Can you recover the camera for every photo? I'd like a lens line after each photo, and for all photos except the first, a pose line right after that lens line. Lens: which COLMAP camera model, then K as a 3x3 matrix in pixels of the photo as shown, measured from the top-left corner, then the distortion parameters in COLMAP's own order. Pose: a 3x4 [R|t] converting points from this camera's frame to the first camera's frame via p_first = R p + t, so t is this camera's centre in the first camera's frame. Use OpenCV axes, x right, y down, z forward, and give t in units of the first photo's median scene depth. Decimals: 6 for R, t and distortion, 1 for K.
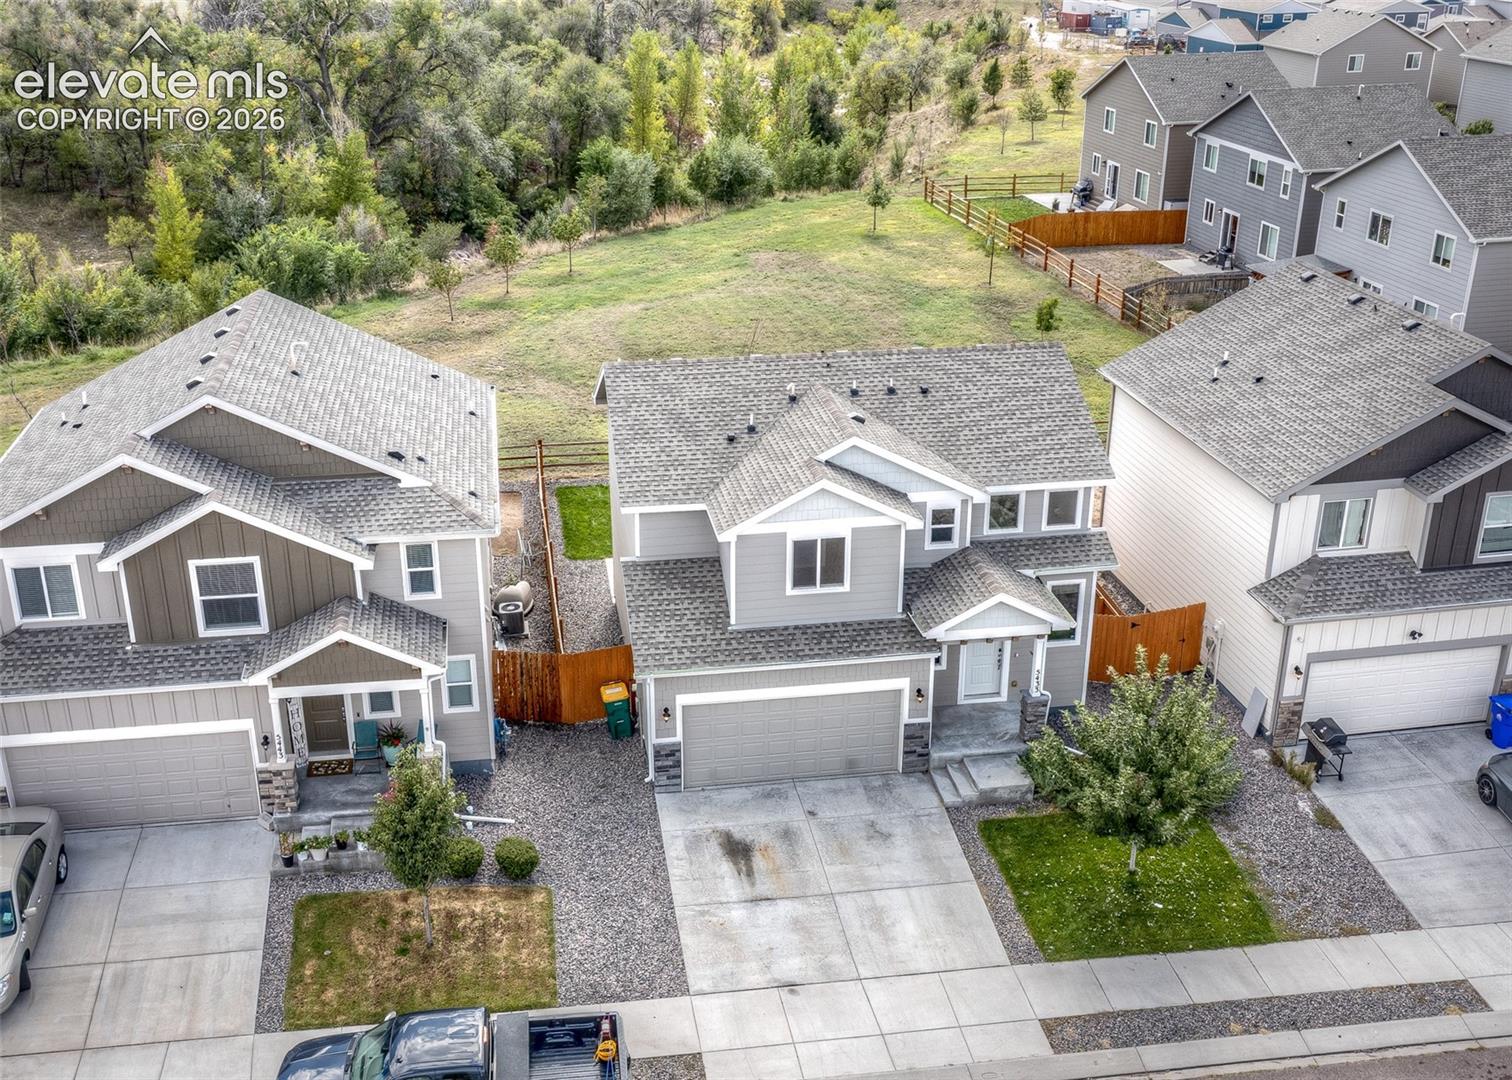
lens RADIAL K [[1584.2, 0, 666.5], [0, 1584.2, 541.8], [0, 0, 1]] dist [-0.010442, 0.053381]
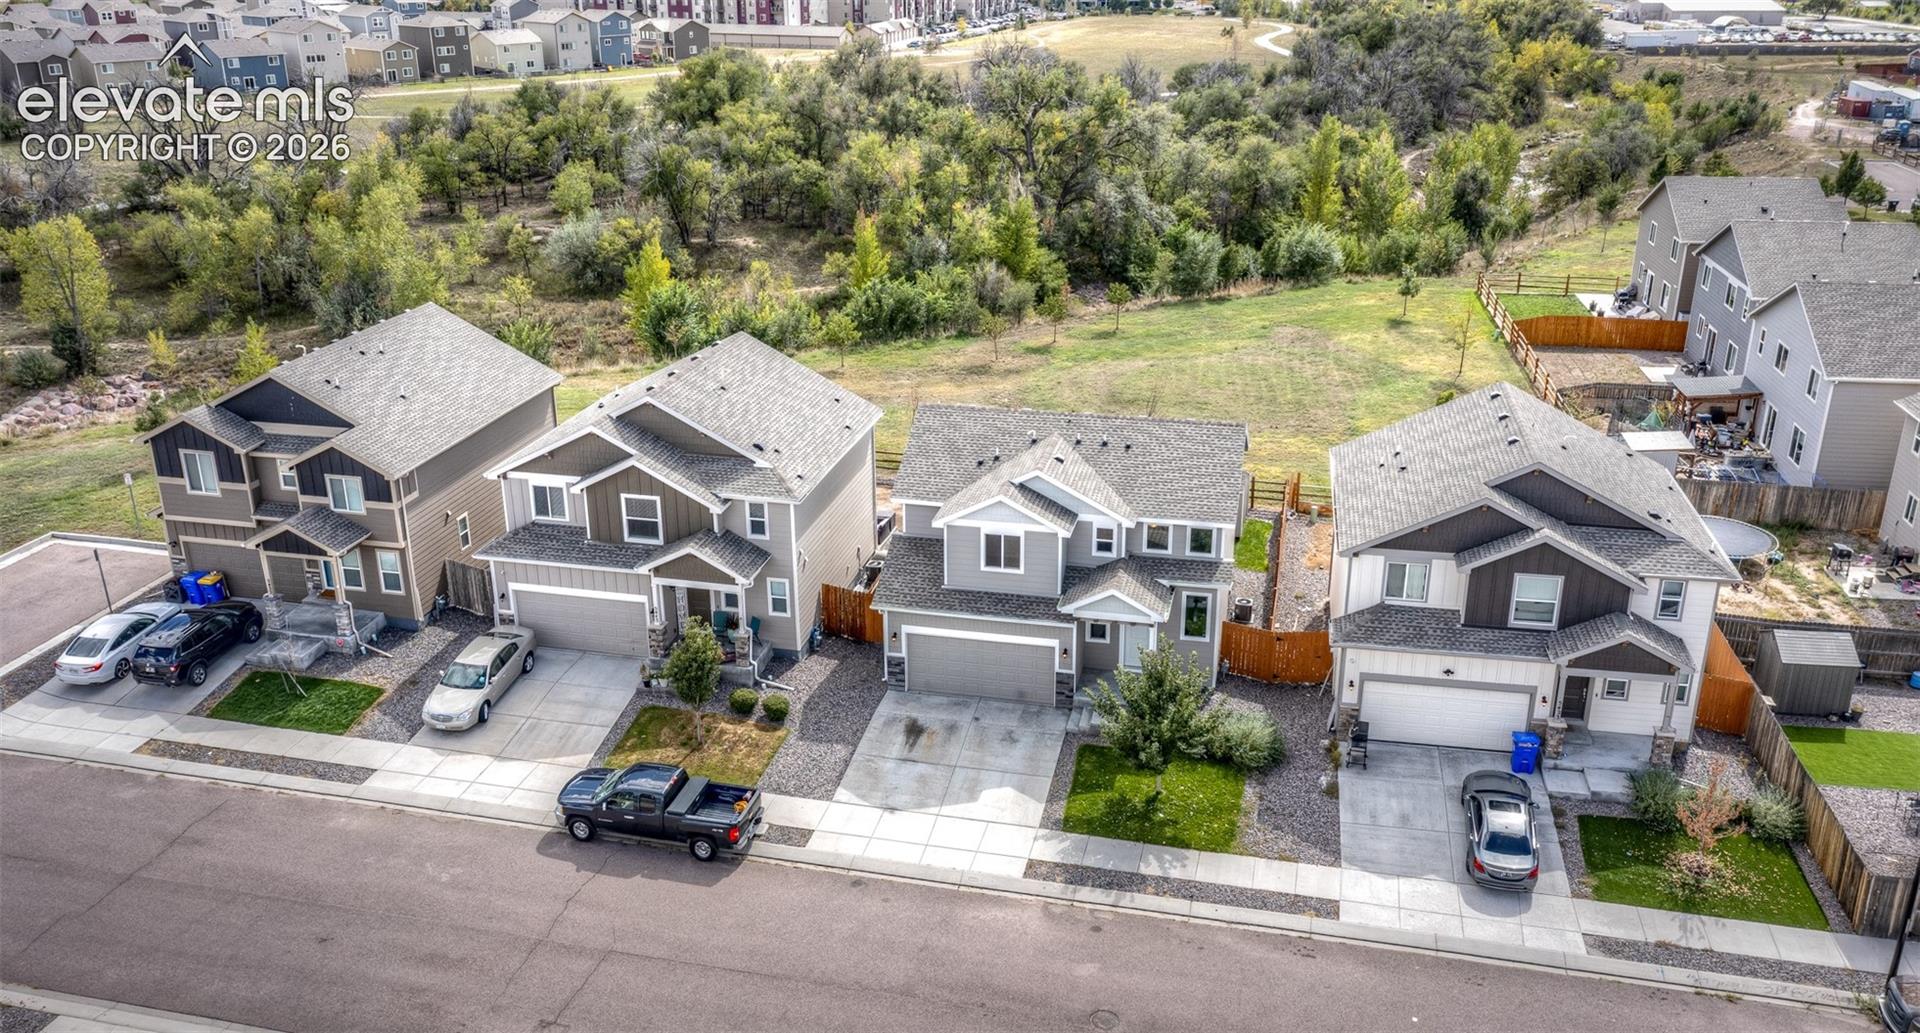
lens RADIAL K [[1491.2, 0, 888.0], [0, 1491.2, 481.9], [0, 0, 1]] dist [-0.012003, 0.077506]
pose [[0.928595, 0.124679, -0.349522, 0.465086], [-0.140942, 0.989787, -0.021379, -0.005951], [0.343287, 0.069115, 0.936684, -0.339911]]
